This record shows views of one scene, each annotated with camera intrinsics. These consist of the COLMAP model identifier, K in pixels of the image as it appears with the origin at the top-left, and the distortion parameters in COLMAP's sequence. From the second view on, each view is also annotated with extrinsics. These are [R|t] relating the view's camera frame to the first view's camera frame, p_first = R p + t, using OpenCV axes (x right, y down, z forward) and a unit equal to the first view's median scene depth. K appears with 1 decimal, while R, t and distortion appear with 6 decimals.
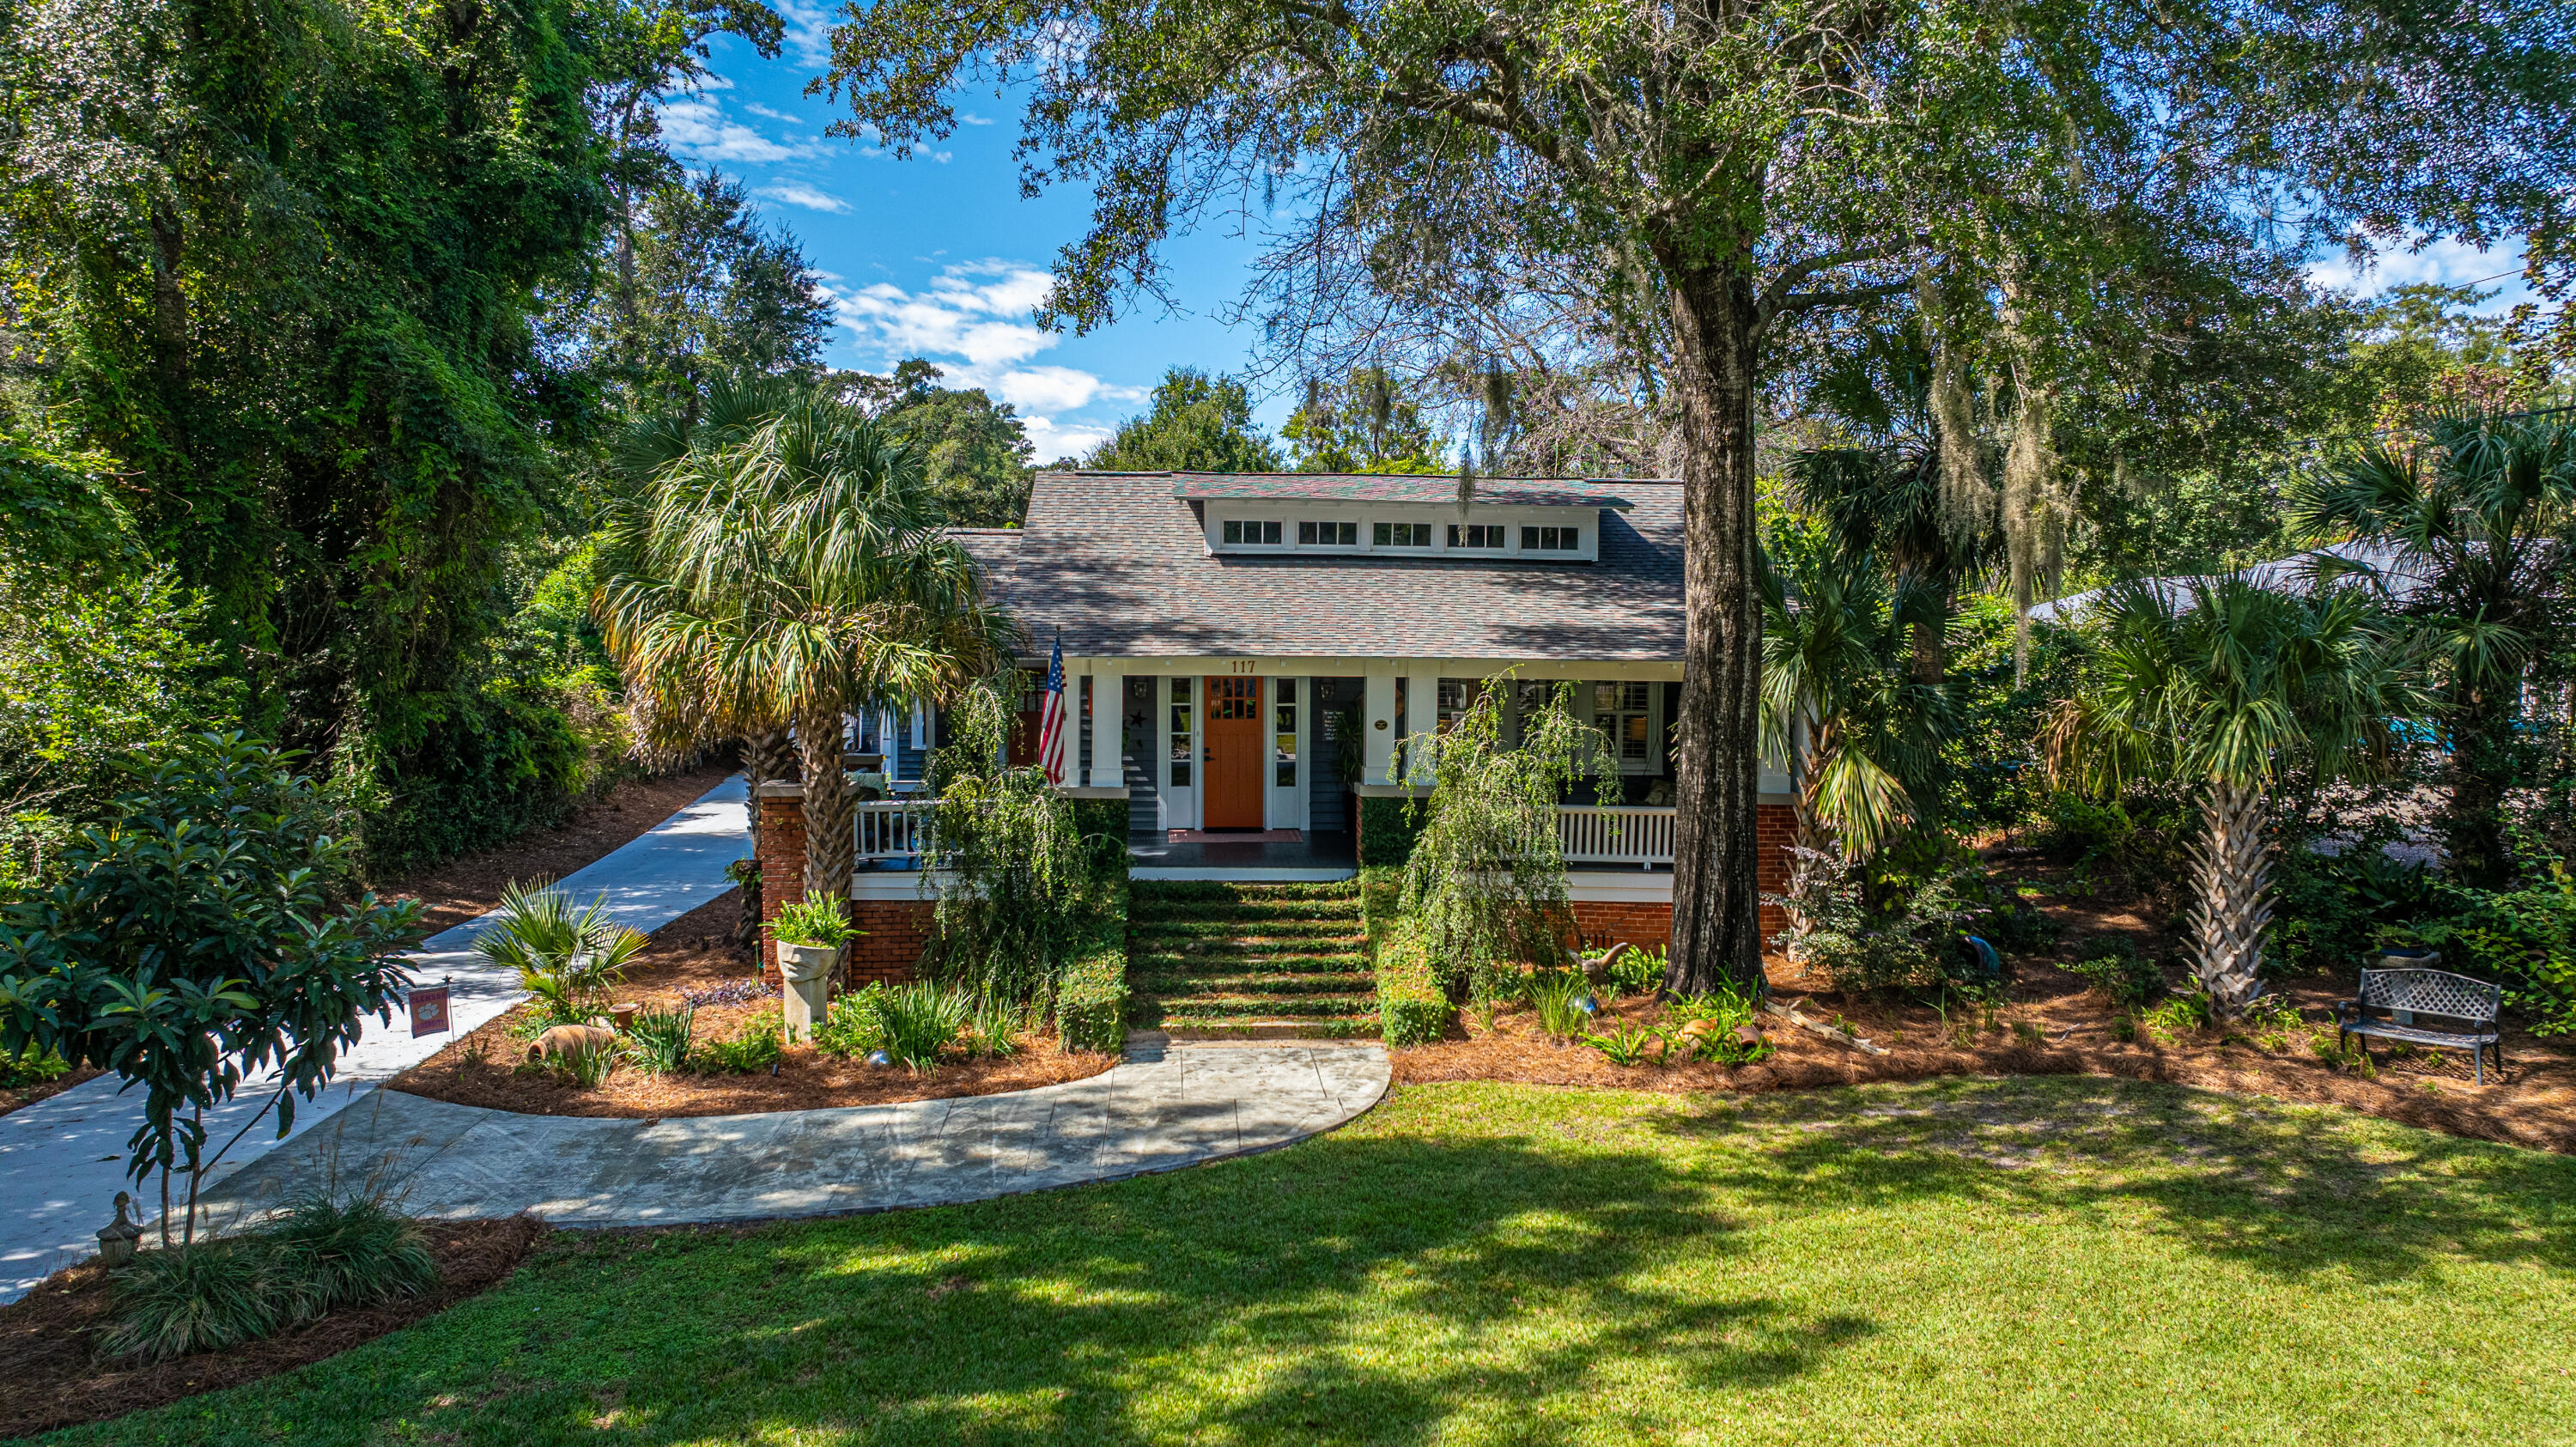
lens RADIAL K [[1820.7, 0, 1304.3], [0, 1820.7, 711.4], [0, 0, 1]] dist [-0.030006, 0.017089]
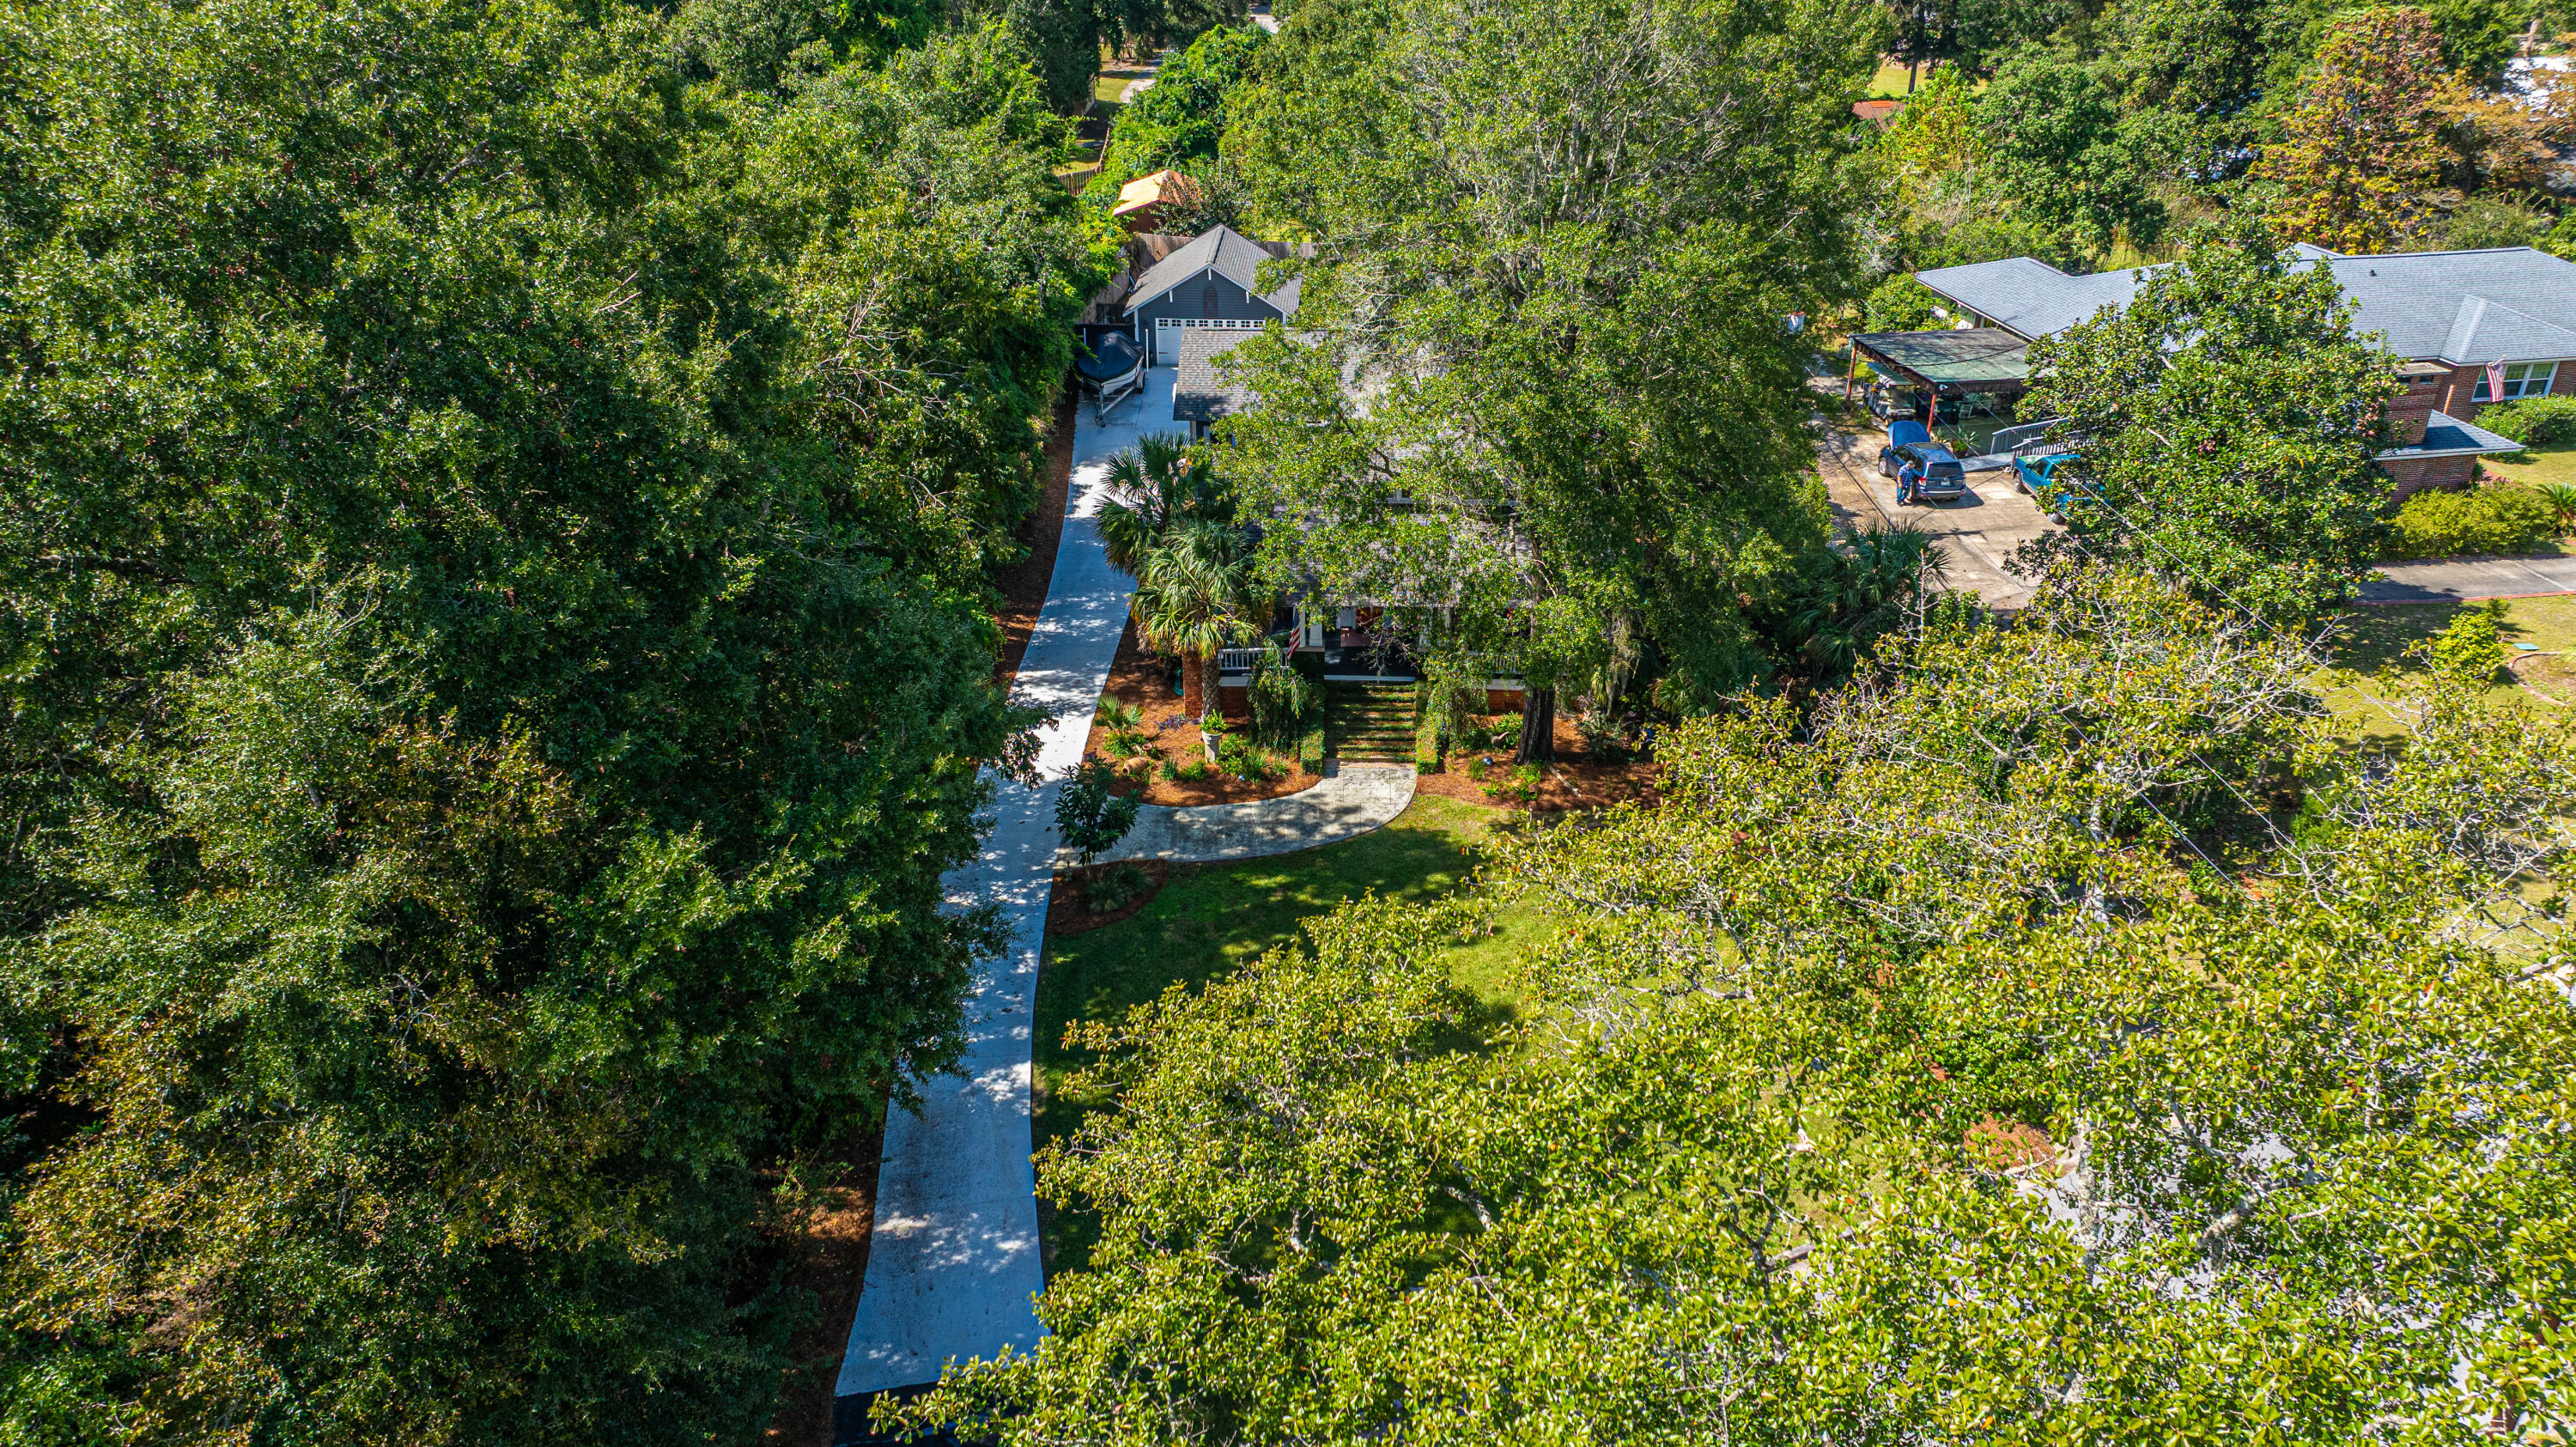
lens RADIAL K [[1820.7, 0, 1295.5], [0, 1820.7, 704.5], [0, 0, 1]] dist [-0.030006, 0.017089]
pose [[0.994414, 0.038349, -0.098334, 0.135565], [0.005686, 0.910841, 0.412718, -1.100639], [0.105394, -0.410971, 0.905536, -1.567667]]
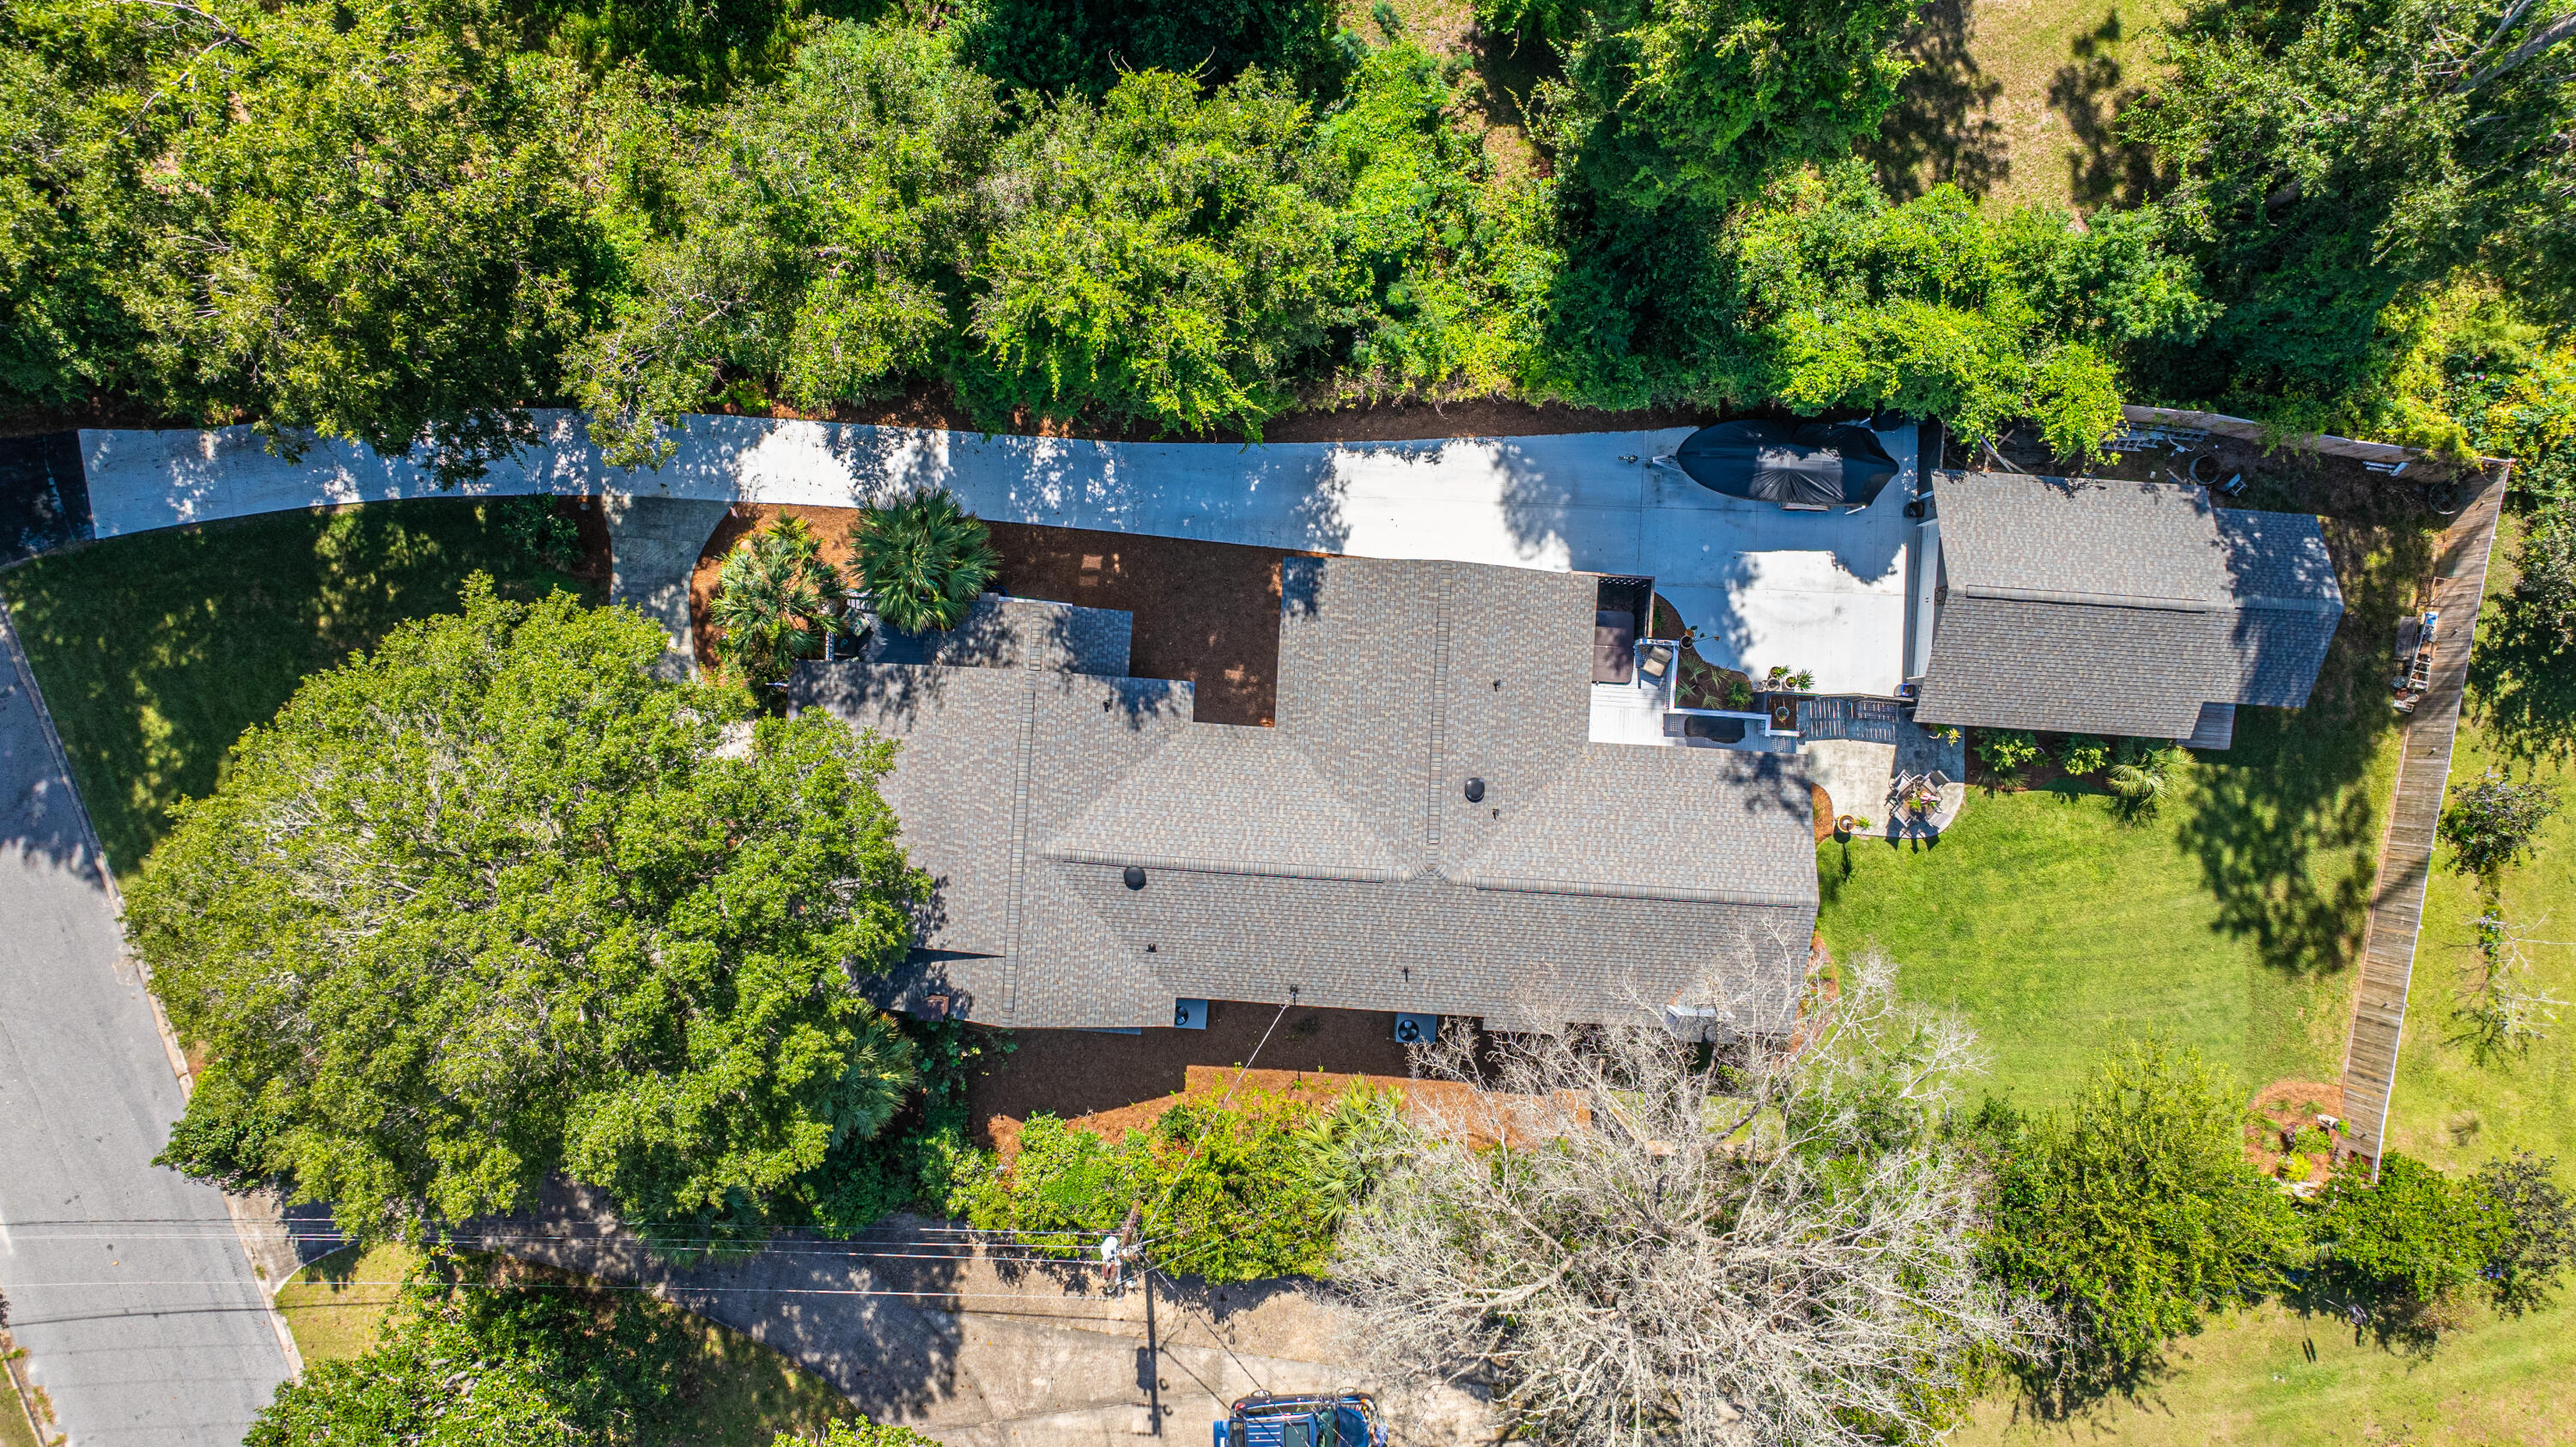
lens RADIAL K [[1820.7, 0, 1285.9], [0, 1820.7, 714.2], [0, 0, 1]] dist [-0.030006, 0.017089]
pose [[-0.137144, 0.990344, -0.020243, -0.160134], [-0.034147, 0.015697, 0.999294, -3.295670], [0.989962, 0.137739, 0.031665, 1.940506]]
